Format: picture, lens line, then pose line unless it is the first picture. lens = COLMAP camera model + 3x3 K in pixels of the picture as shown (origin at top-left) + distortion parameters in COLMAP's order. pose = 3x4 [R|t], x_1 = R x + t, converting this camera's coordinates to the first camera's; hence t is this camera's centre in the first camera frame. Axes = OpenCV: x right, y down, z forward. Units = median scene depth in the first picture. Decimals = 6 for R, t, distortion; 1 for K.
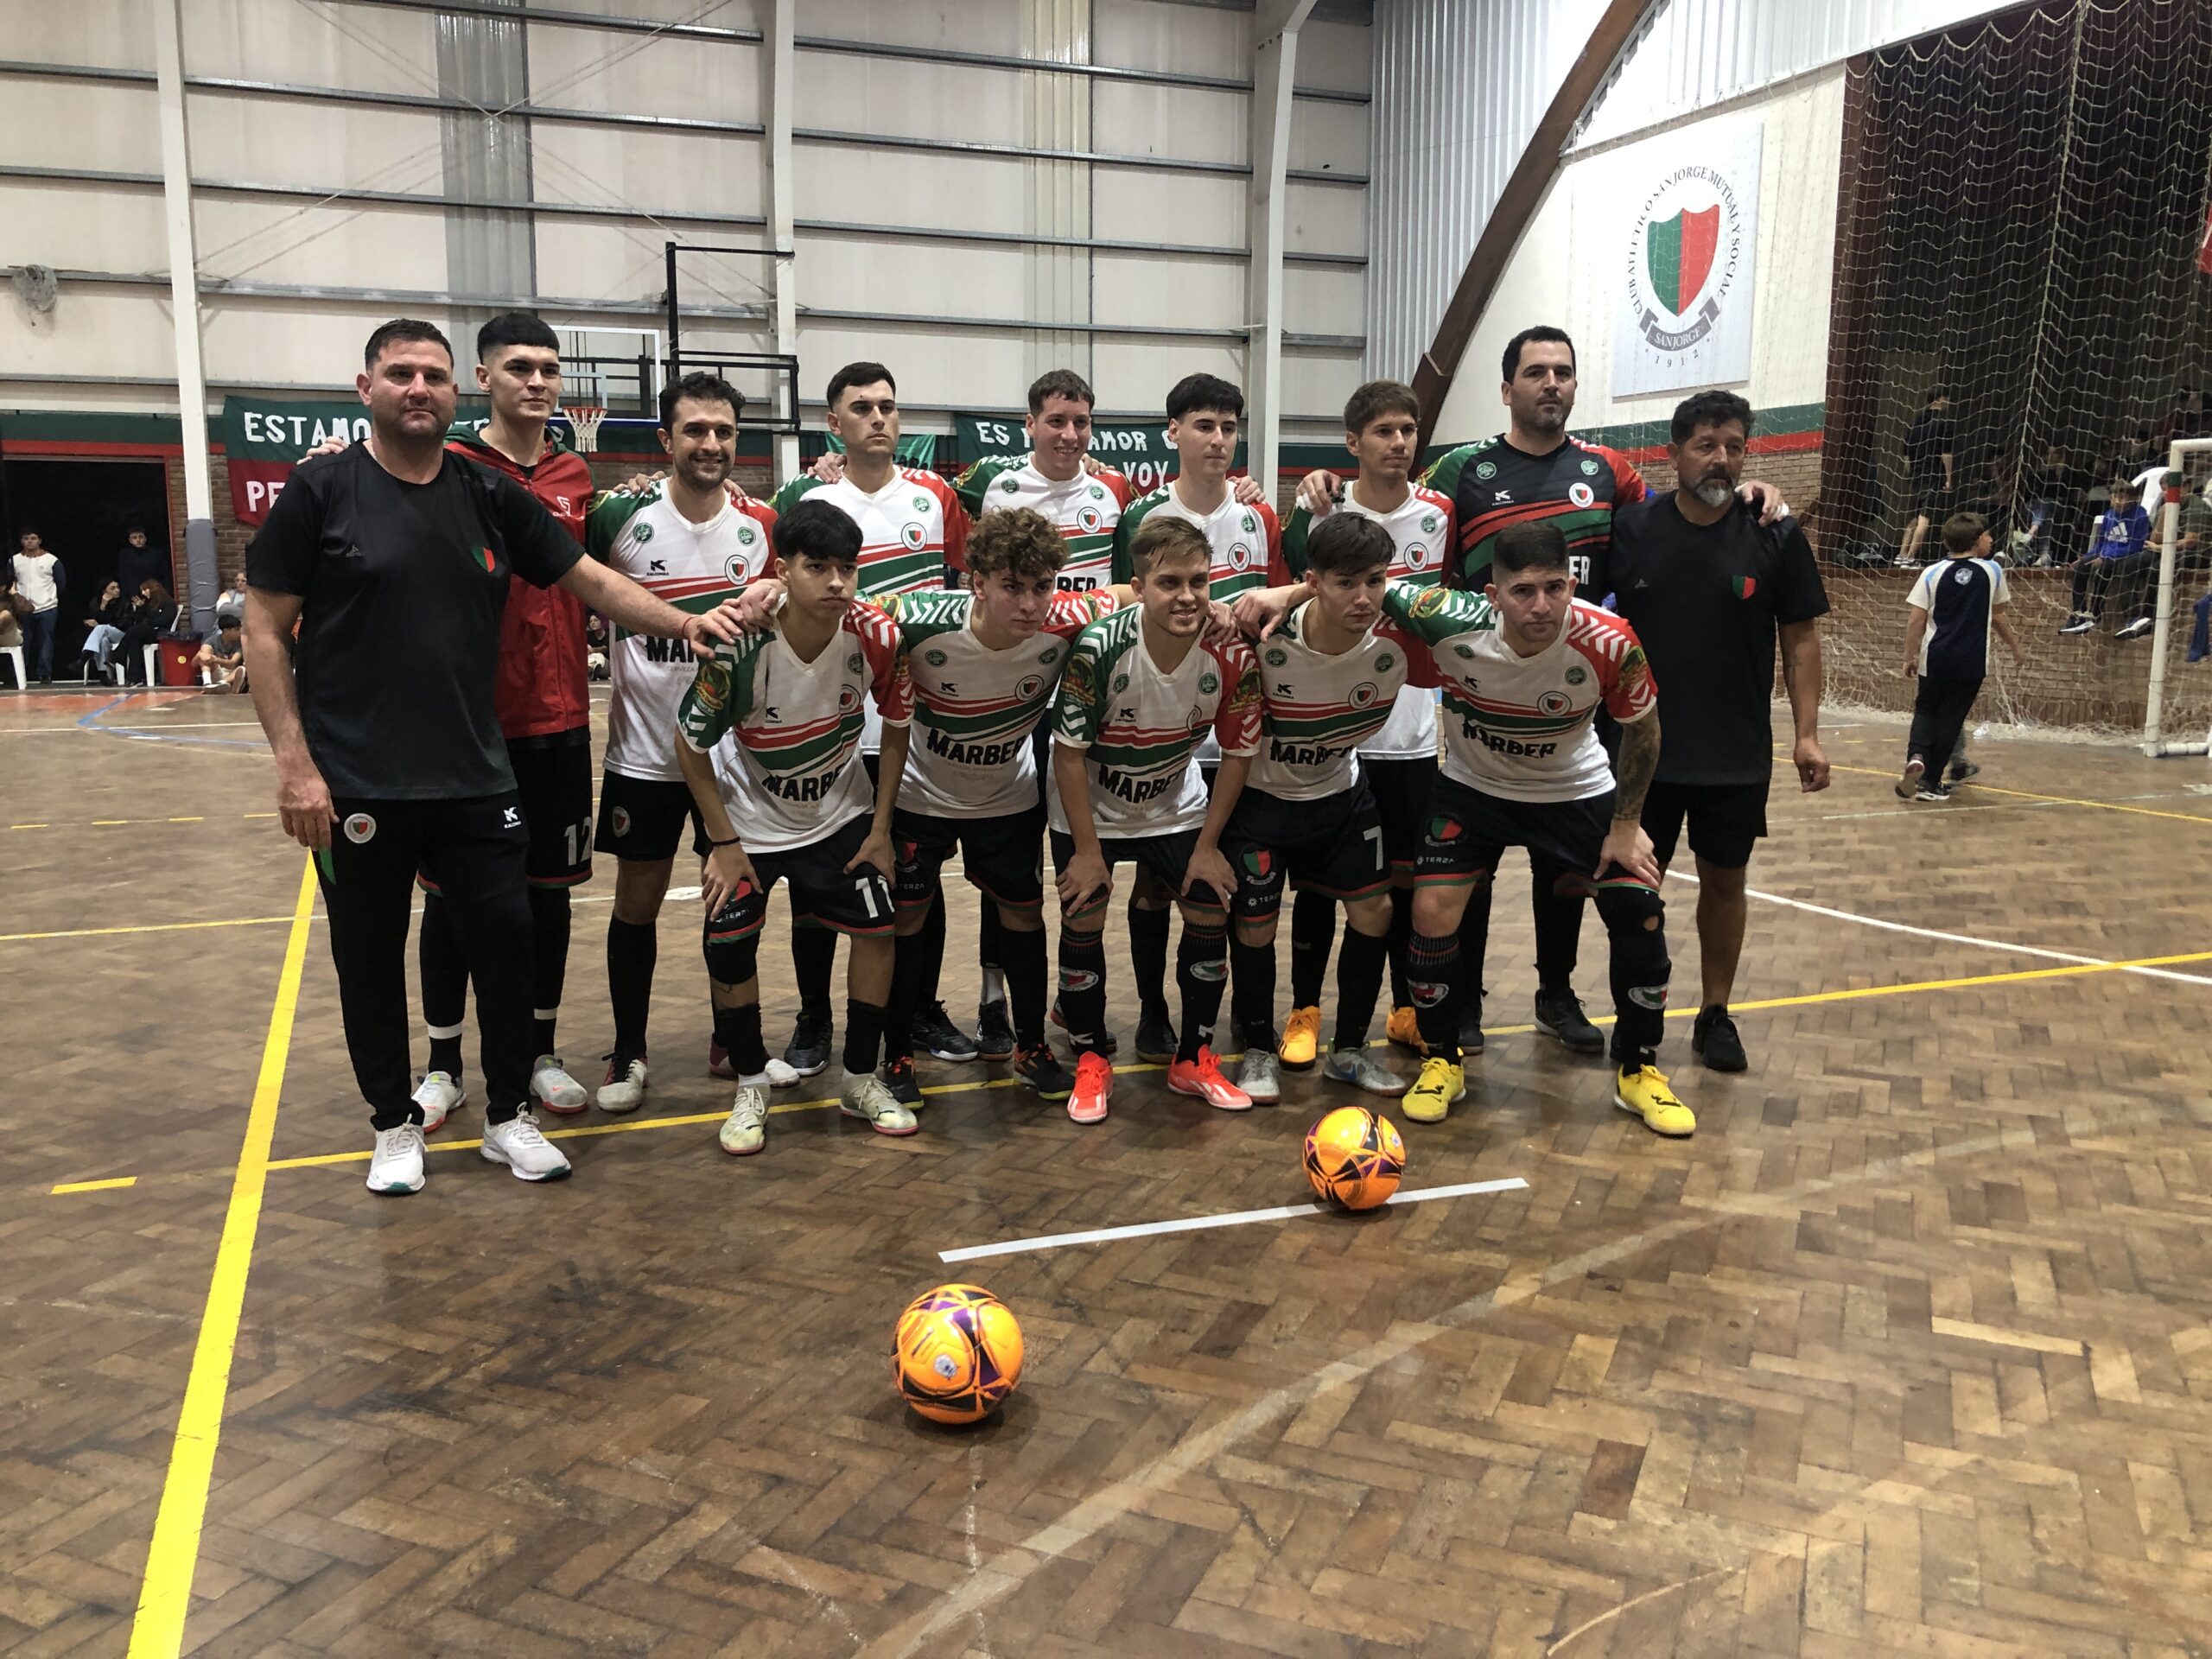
lens RADIAL K [[1904.5, 0, 1105.0], [0, 1904.5, 728.0], [0, 0, 1]] dist [-0.010842, 0.131197]
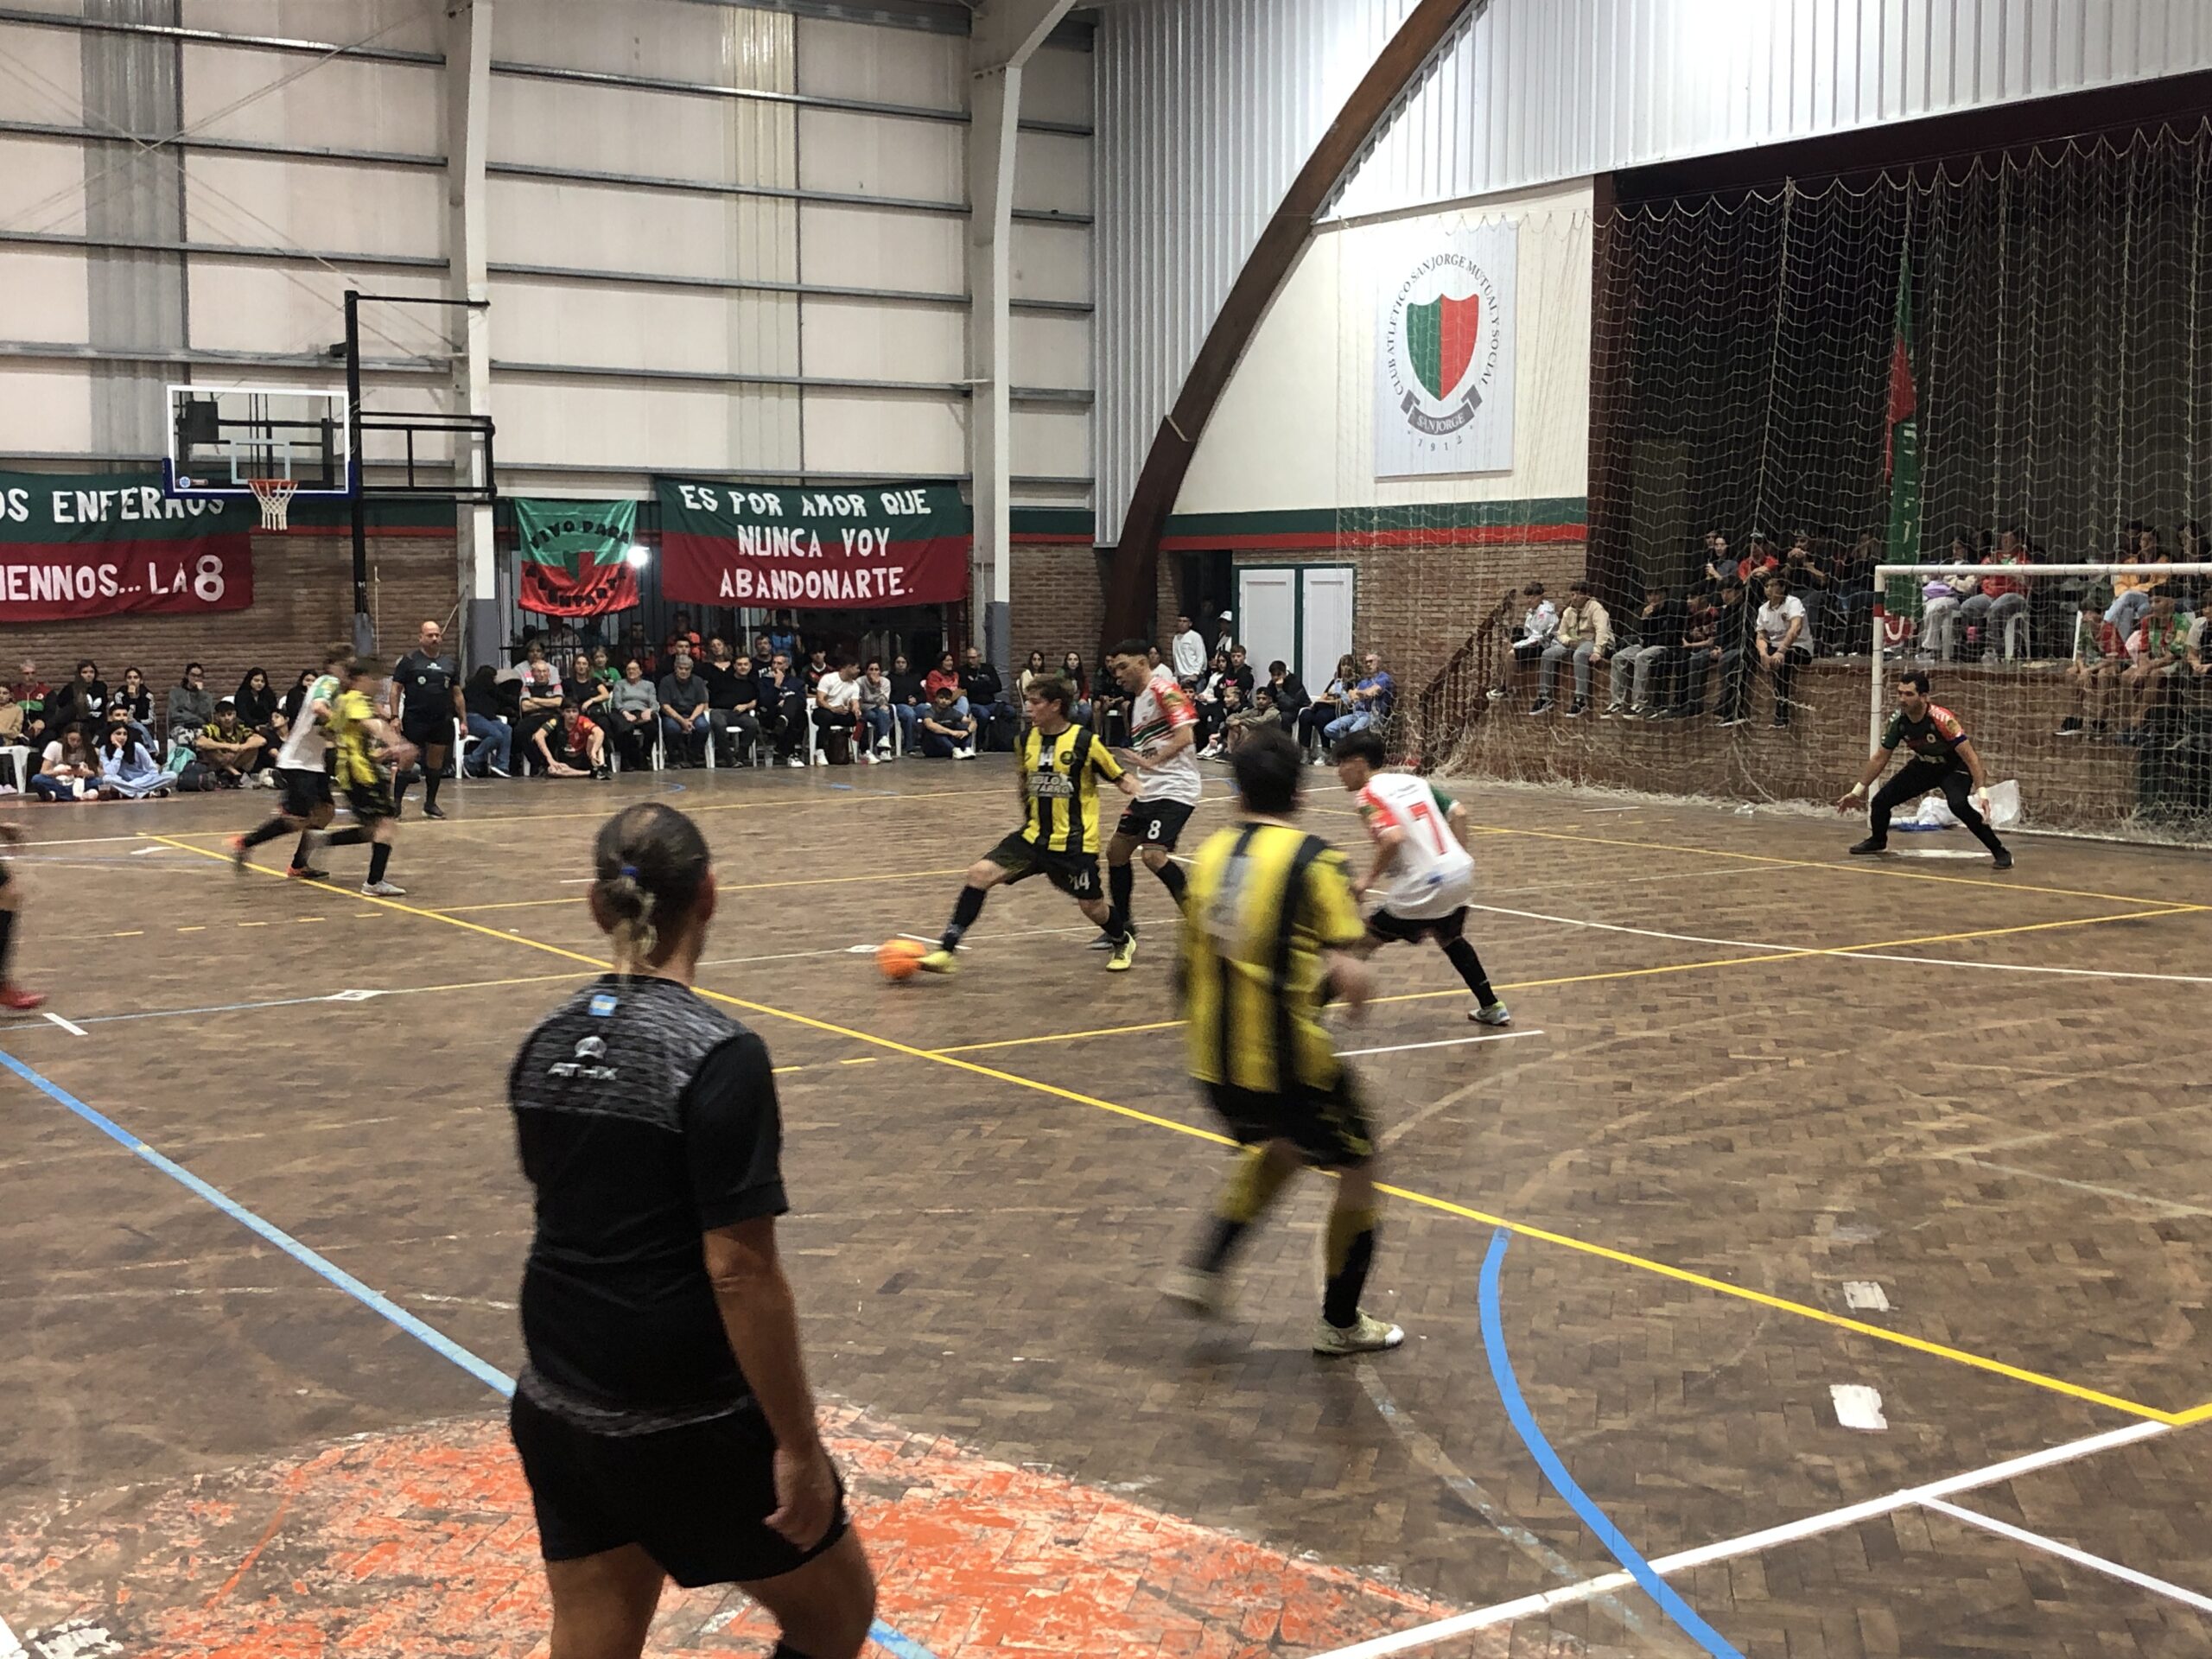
lens RADIAL K [[2717.9, 0, 1103.1], [0, 2717.9, 617.7], [0, 0, 1]] dist [0.378899, -1.711559]
pose [[0.979268, -0.006822, 0.202452, -0.144932], [0.021997, 0.997104, -0.072800, -0.000637], [-0.201369, 0.075744, 0.976582, -0.317977]]
